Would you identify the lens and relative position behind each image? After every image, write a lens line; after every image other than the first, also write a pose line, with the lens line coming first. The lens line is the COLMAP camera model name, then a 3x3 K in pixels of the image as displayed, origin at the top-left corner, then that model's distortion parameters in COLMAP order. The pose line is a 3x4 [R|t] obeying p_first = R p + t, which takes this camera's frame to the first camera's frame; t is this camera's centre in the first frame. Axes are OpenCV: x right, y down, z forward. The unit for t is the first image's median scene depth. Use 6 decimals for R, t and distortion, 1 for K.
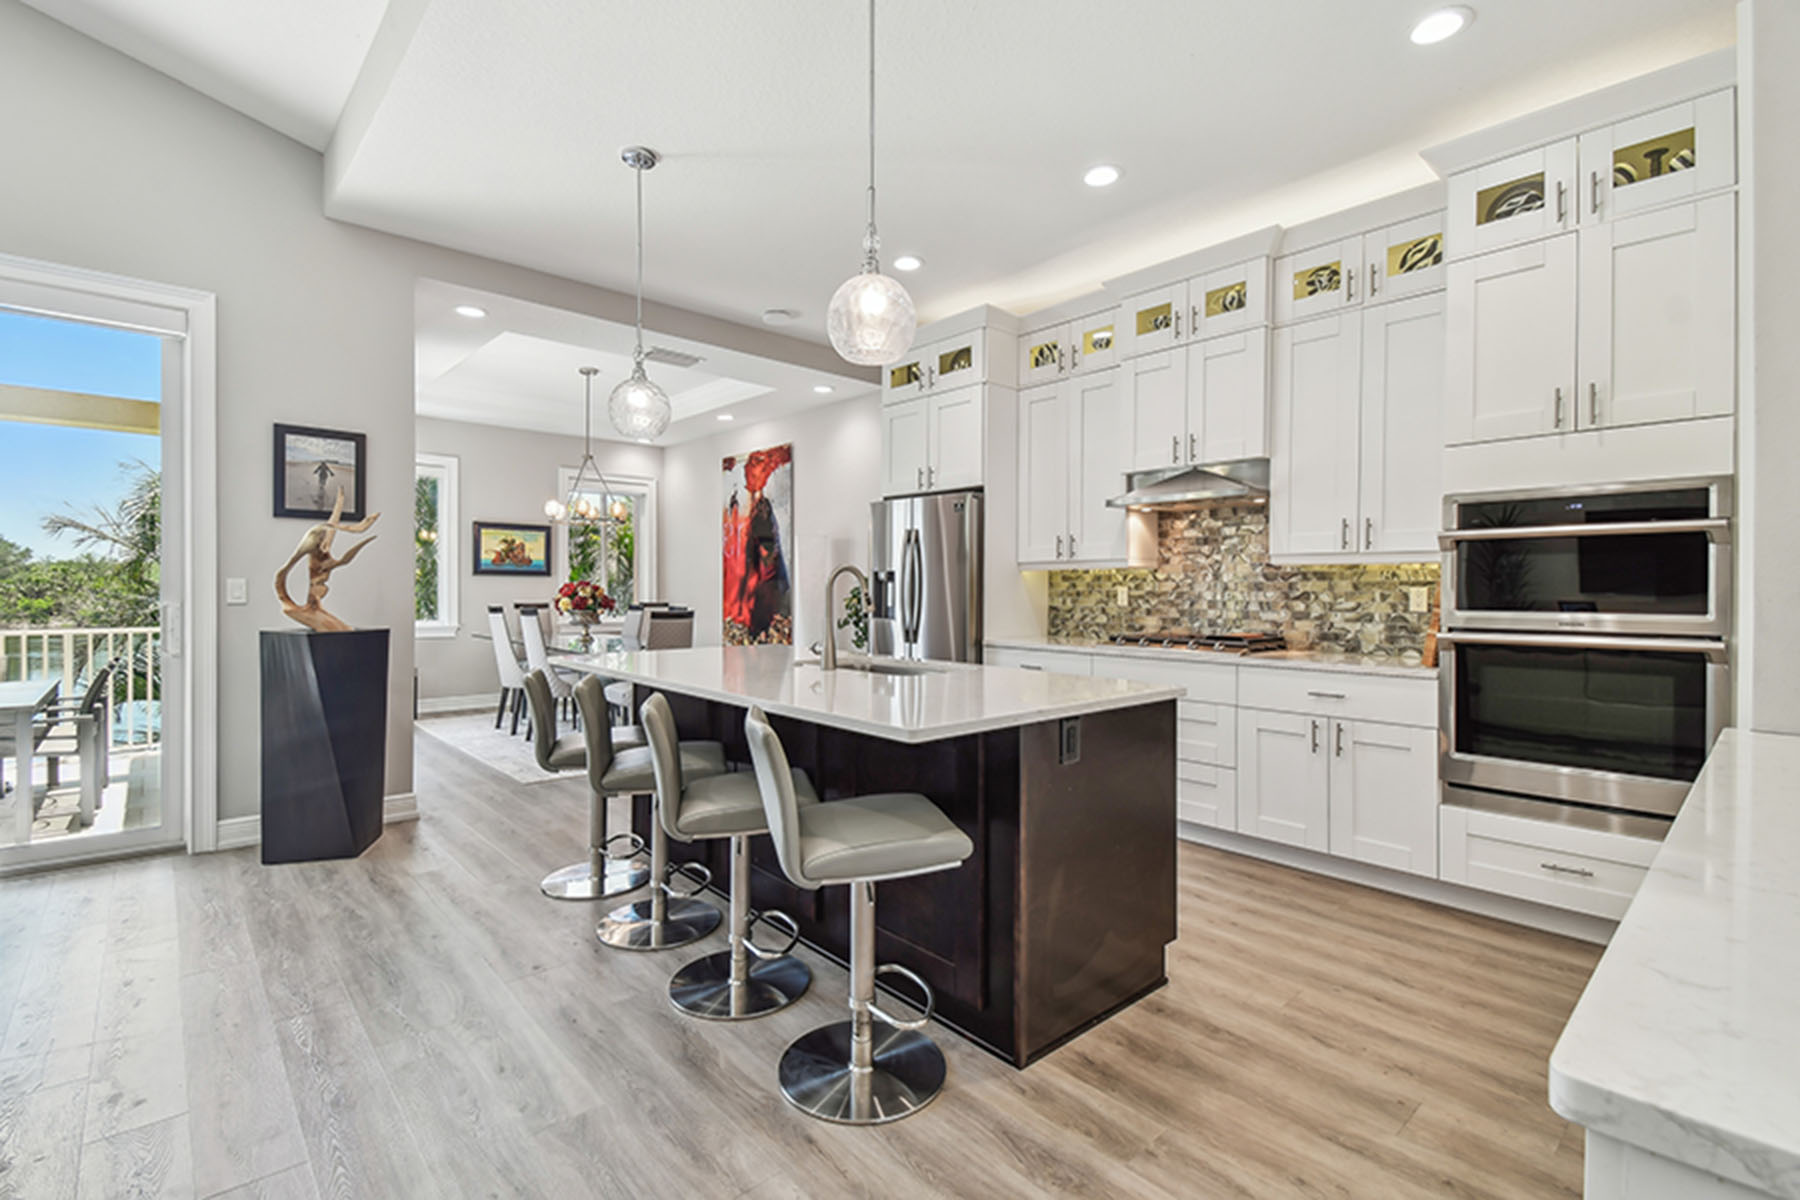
lens RADIAL K [[794.7, 0, 899.6], [0, 794.7, 597.6], [0, 0, 1]] dist [0.035772, -0.012070]
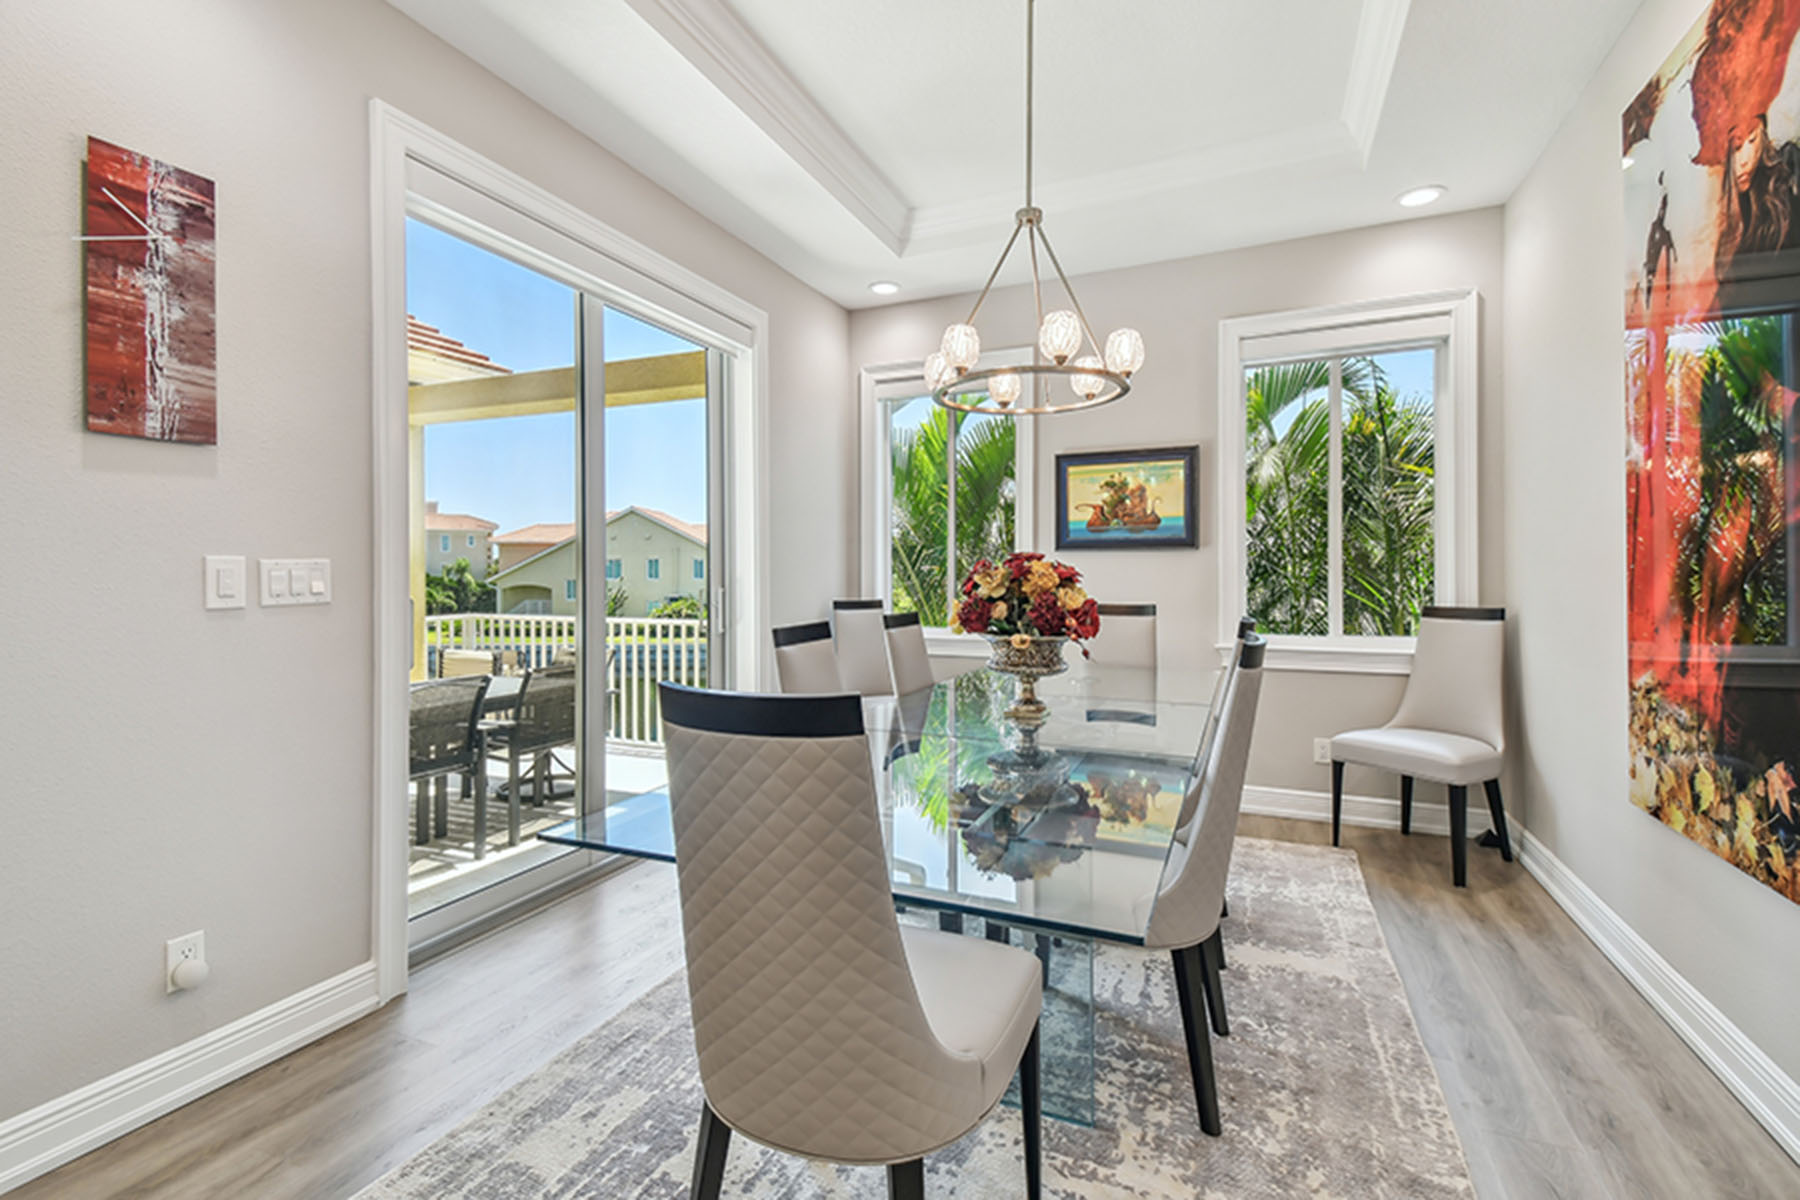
lens RADIAL K [[818.5, 0, 870.7], [0, 818.5, 581.0], [0, 0, 1]] dist [0.003229, -0.007301]
pose [[0.395832, 0.000218, -0.918323, -0.105794], [-0.004763, 0.999987, -0.001816, -0.009744], [0.918311, 0.005093, 0.395828, 1.106677]]
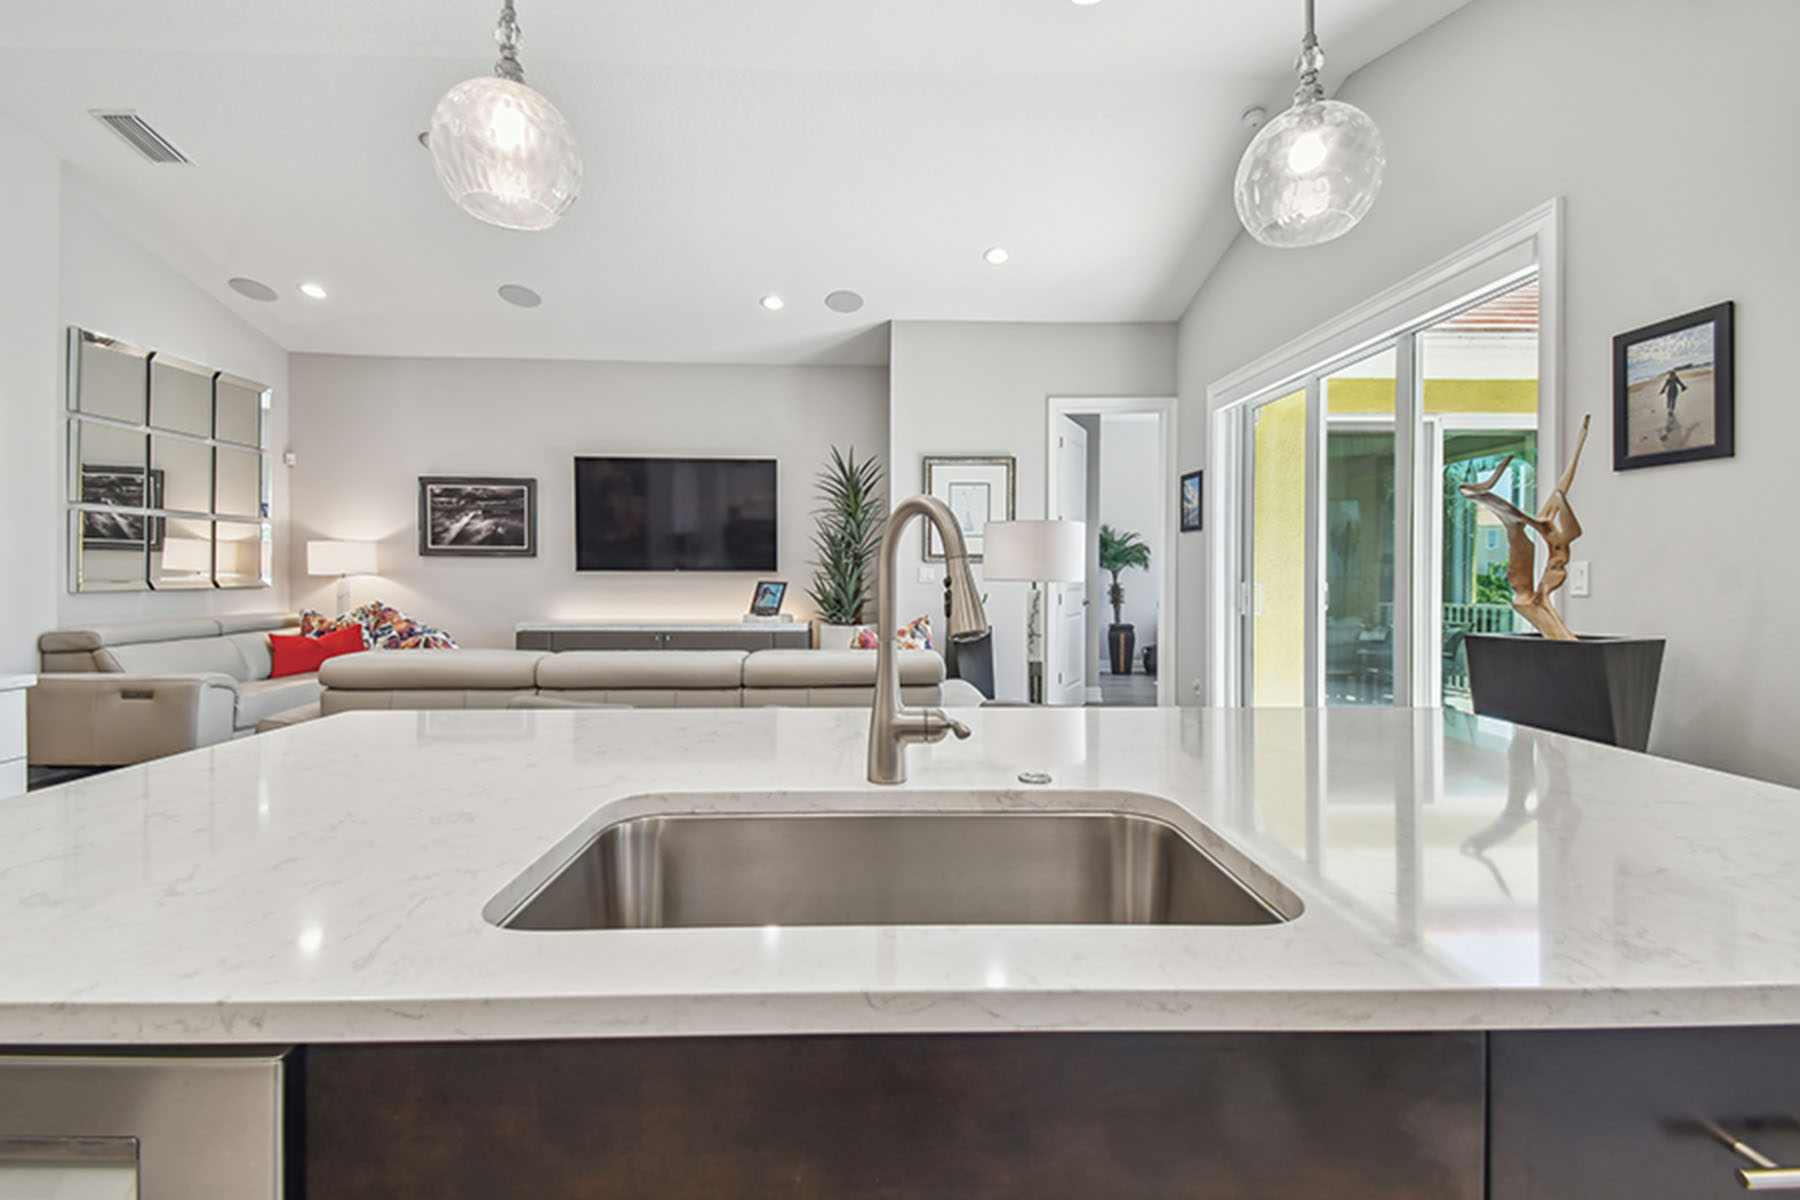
lens RADIAL K [[794.7, 0, 900.7], [0, 794.7, 569.1], [0, 0, 1]] dist [0.035772, -0.012070]
pose [[-0.637623, -0.011227, -0.770267, 0.118690], [-0.014657, 0.999890, -0.002440, -0.004810], [0.770209, 0.009734, -0.637717, 0.775893]]
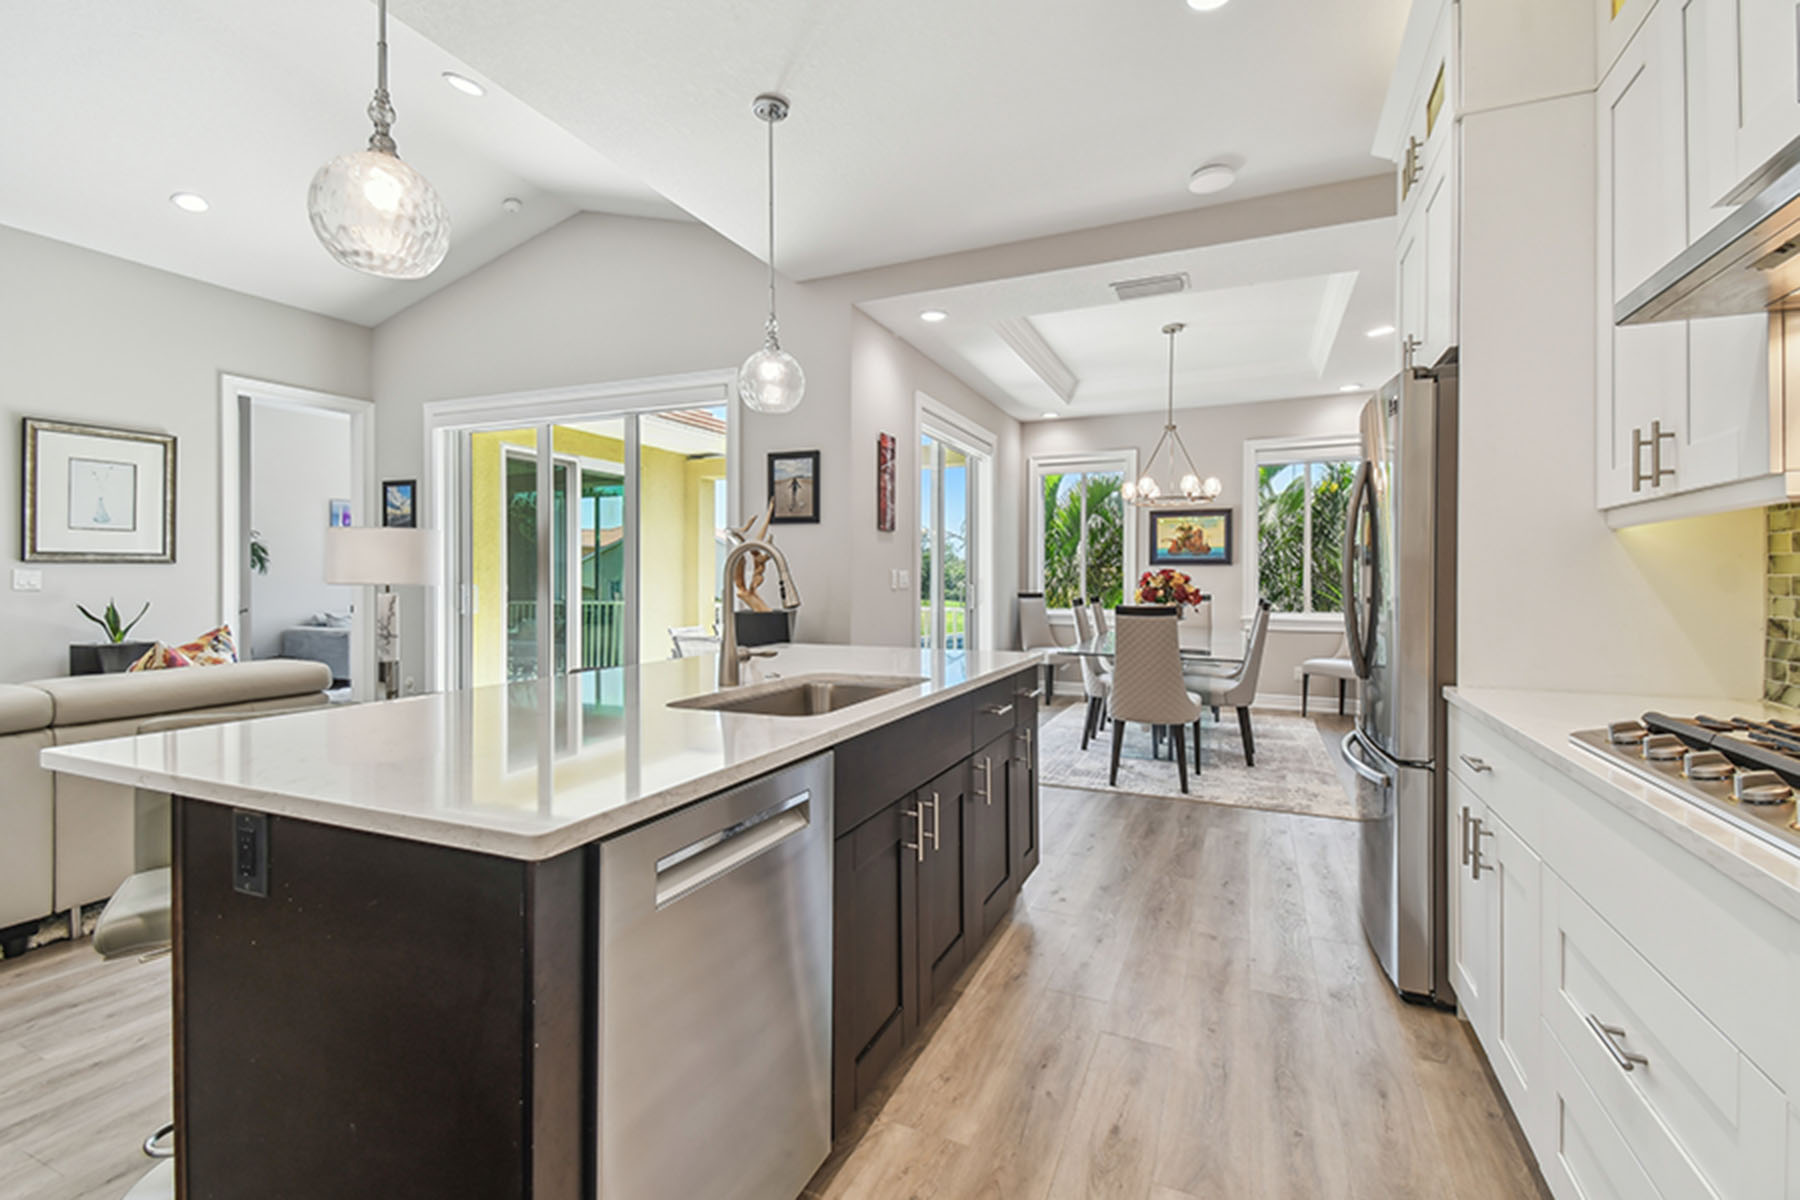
lens RADIAL K [[794.7, 0, 884.7], [0, 794.7, 574.1], [0, 0, 1]] dist [0.035772, -0.012070]
pose [[0.400899, -0.009562, -0.916073, 0.392883], [-0.008685, 0.999861, -0.014237, -0.000959], [0.916081, 0.013663, 0.400760, 0.521315]]
